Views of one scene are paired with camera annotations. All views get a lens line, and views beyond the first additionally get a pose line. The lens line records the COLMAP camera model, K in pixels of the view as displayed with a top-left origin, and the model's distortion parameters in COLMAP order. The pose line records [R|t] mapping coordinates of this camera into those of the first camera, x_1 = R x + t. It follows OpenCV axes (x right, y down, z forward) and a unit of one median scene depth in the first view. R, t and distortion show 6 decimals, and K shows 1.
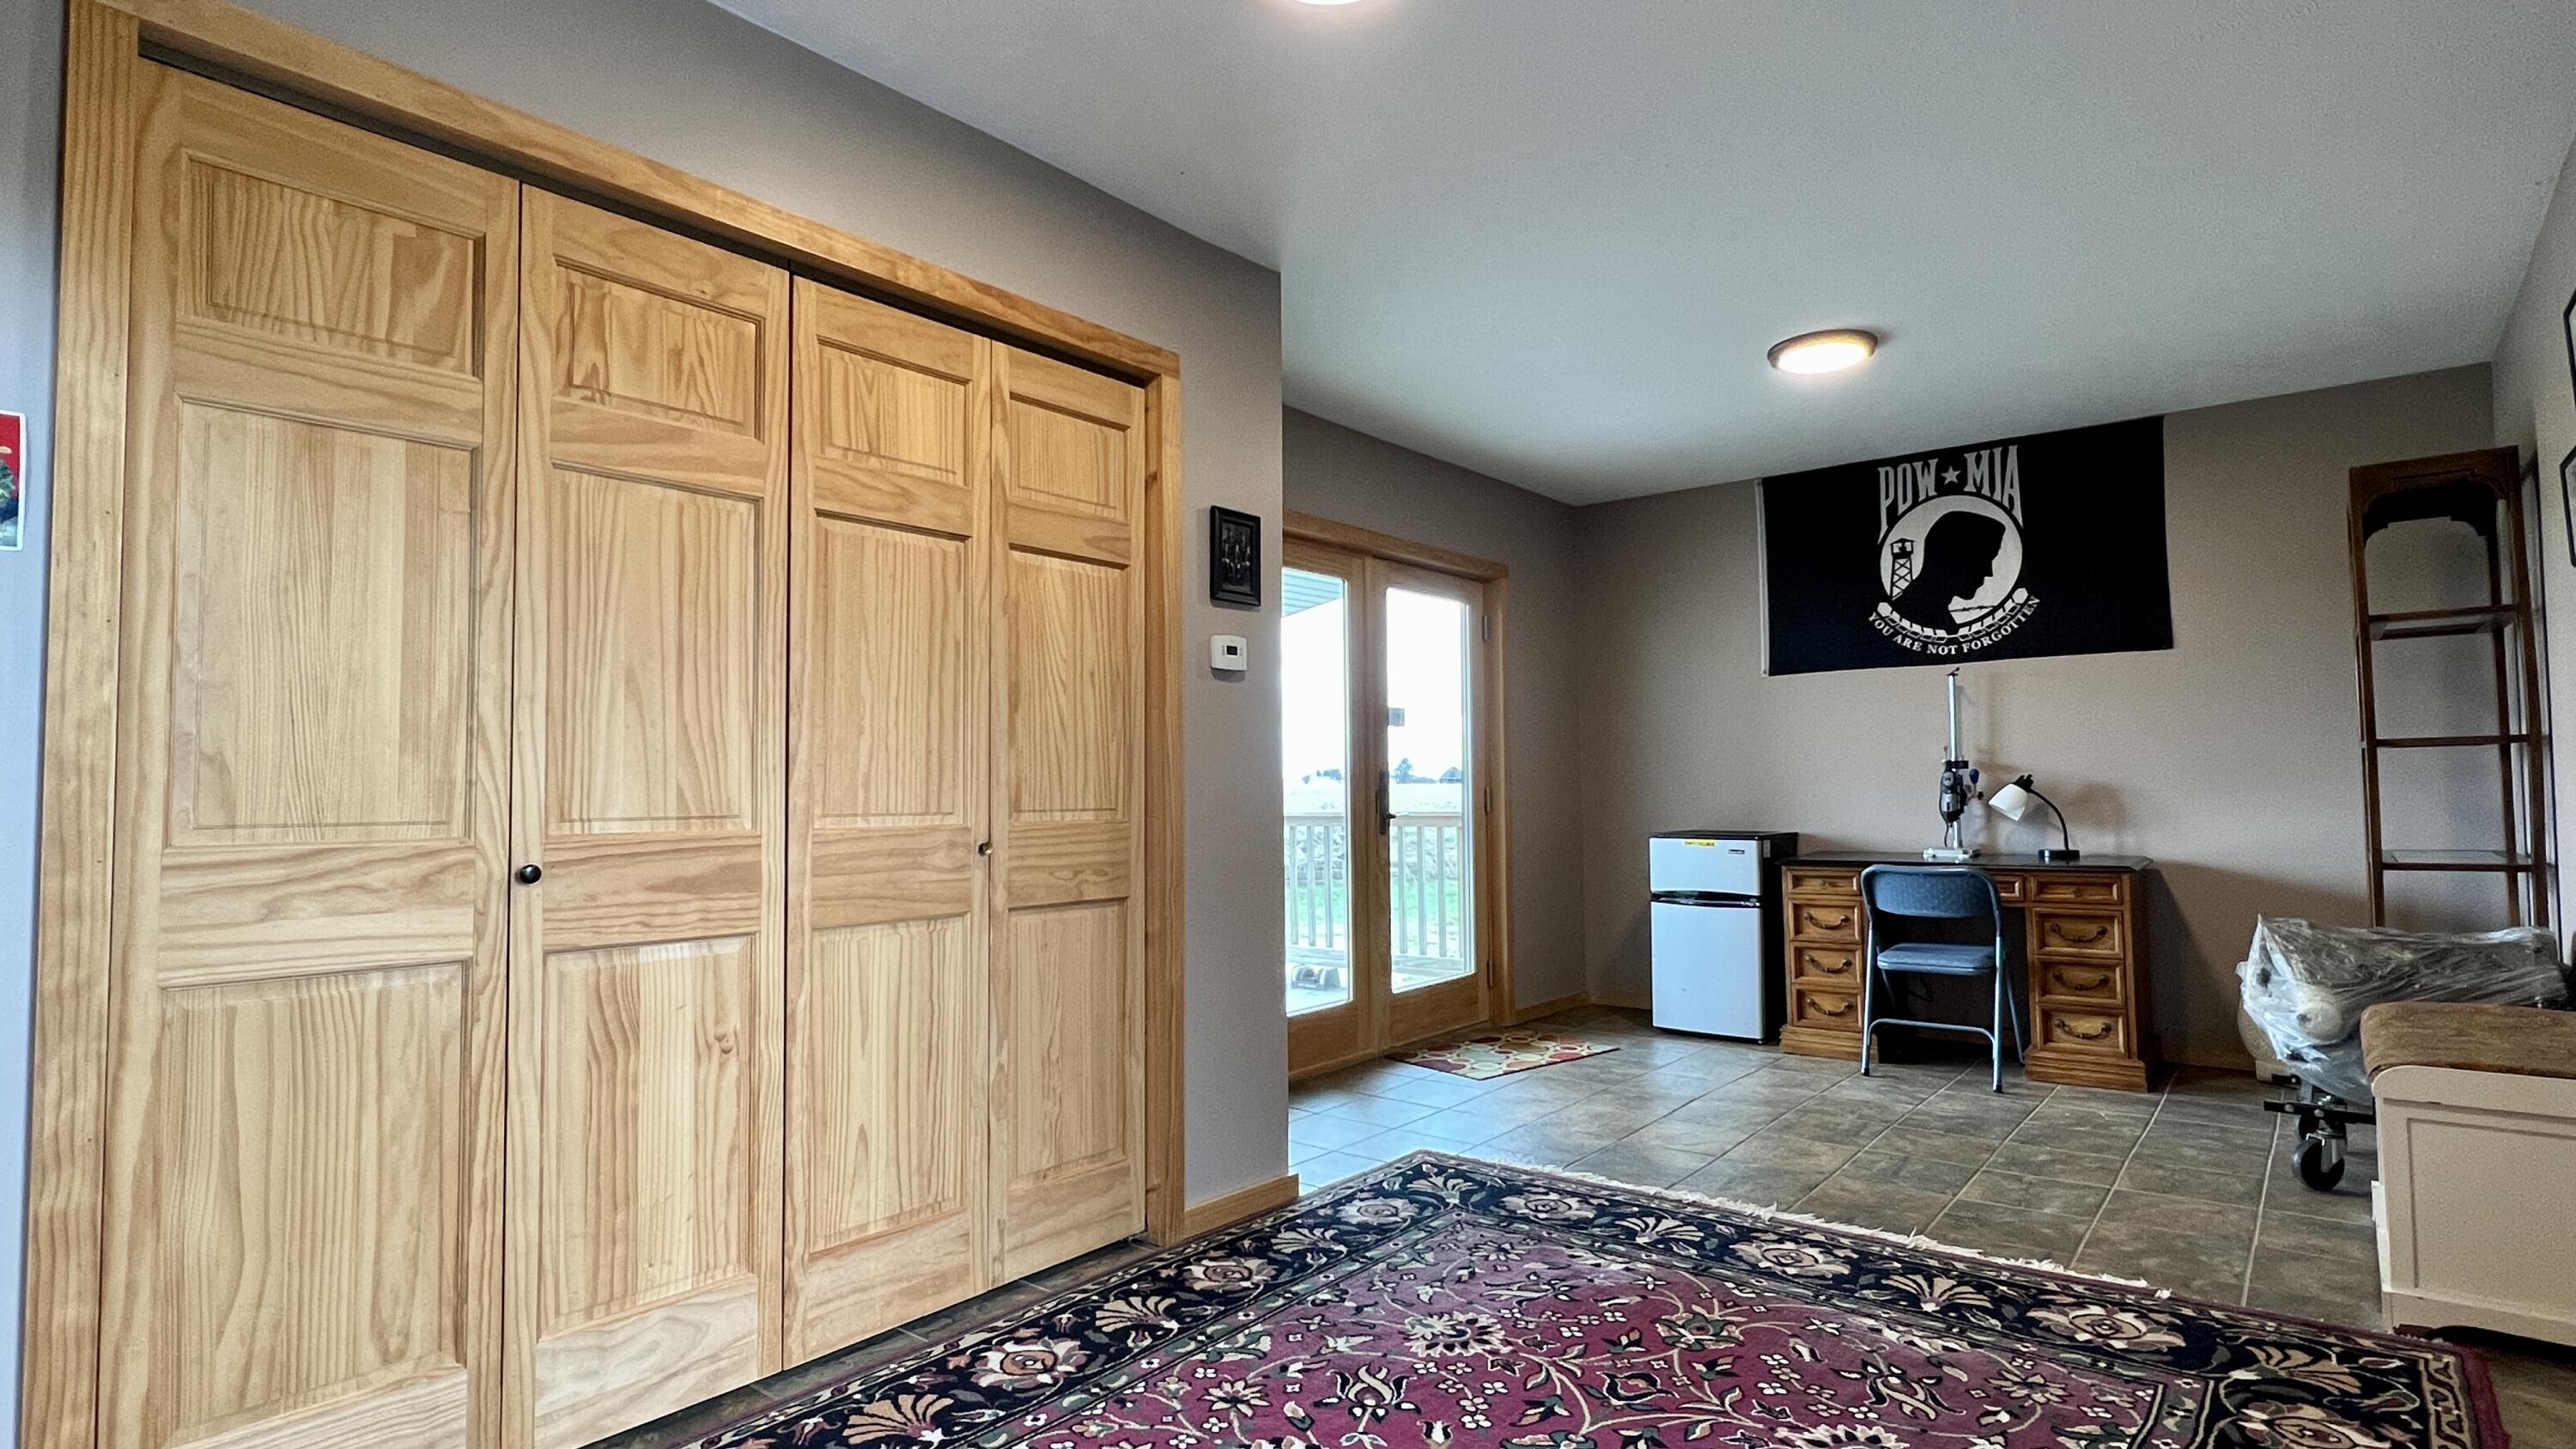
lens RADIAL K [[1290.8, 0, 1292.2], [0, 1290.8, 737.0], [0, 0, 1]] dist [-0.000151, -0.000147]
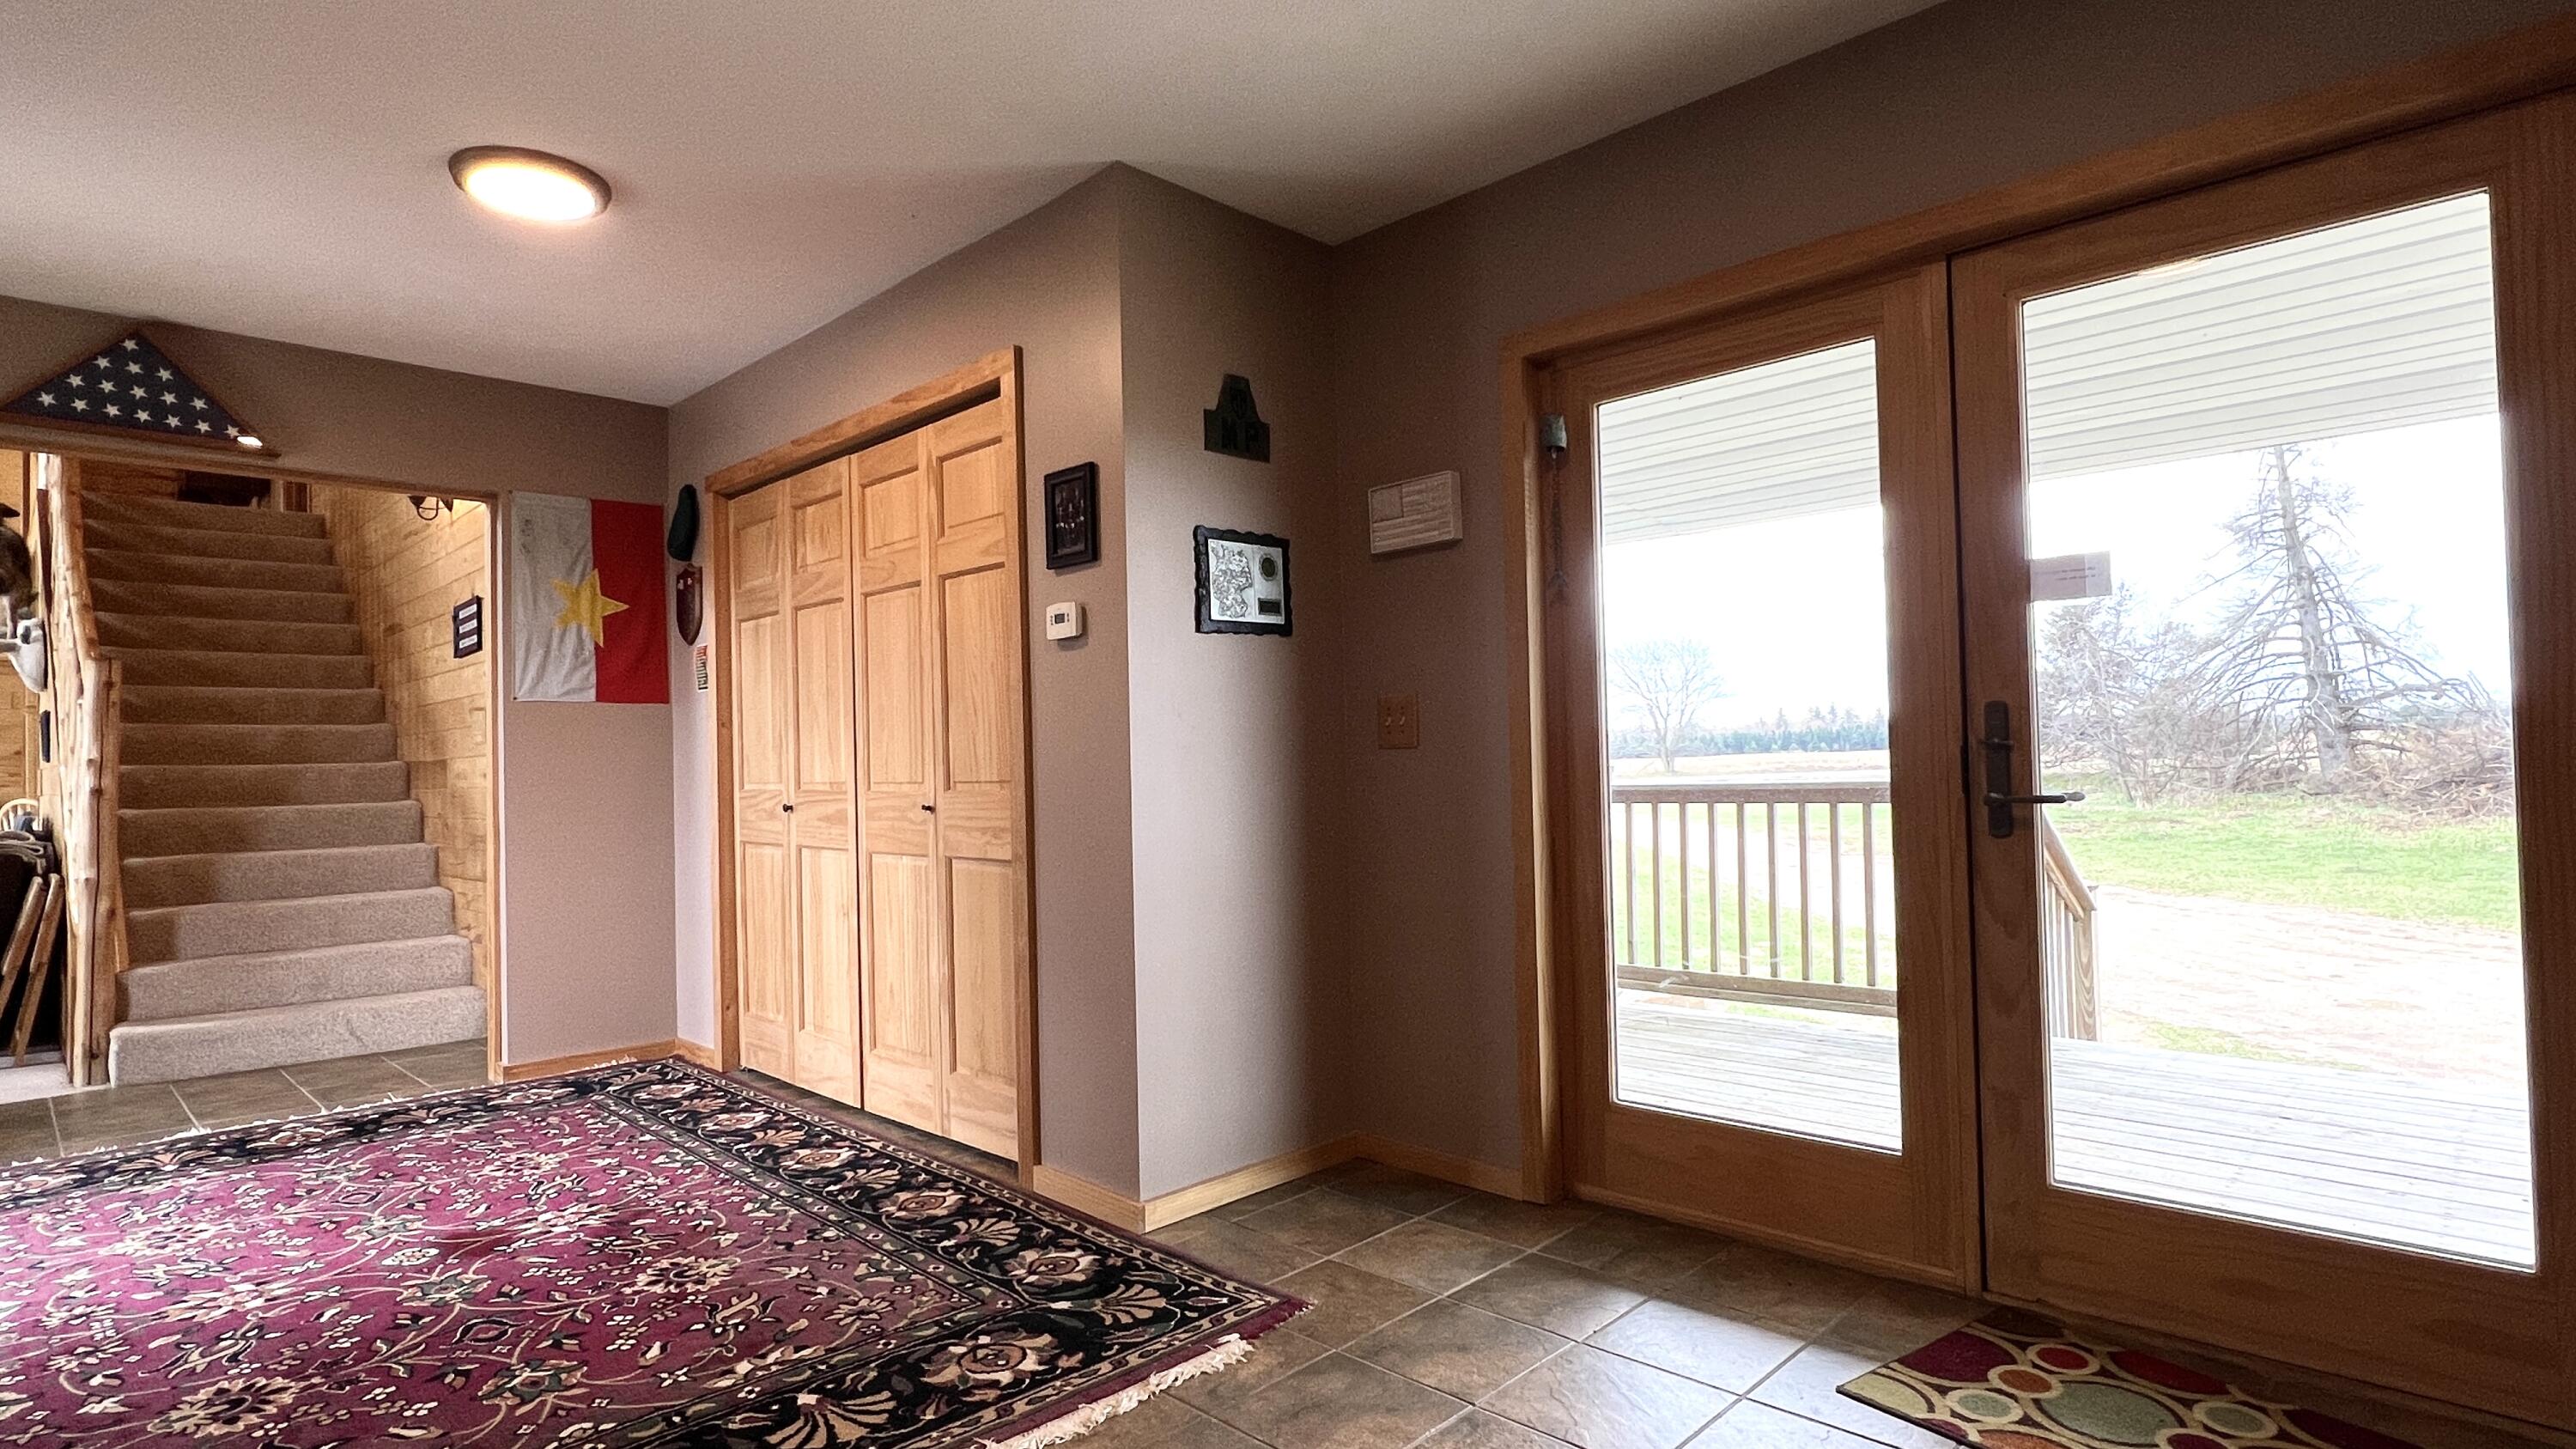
lens RADIAL K [[1290.8, 0, 1292.2], [0, 1290.8, 737.0], [0, 0, 1]] dist [-0.000151, -0.000147]
pose [[-0.096956, -0.007052, -0.995264, 1.065172], [0.066639, 0.997685, -0.013561, 0.054248], [0.993055, -0.067638, -0.096262, 1.505630]]
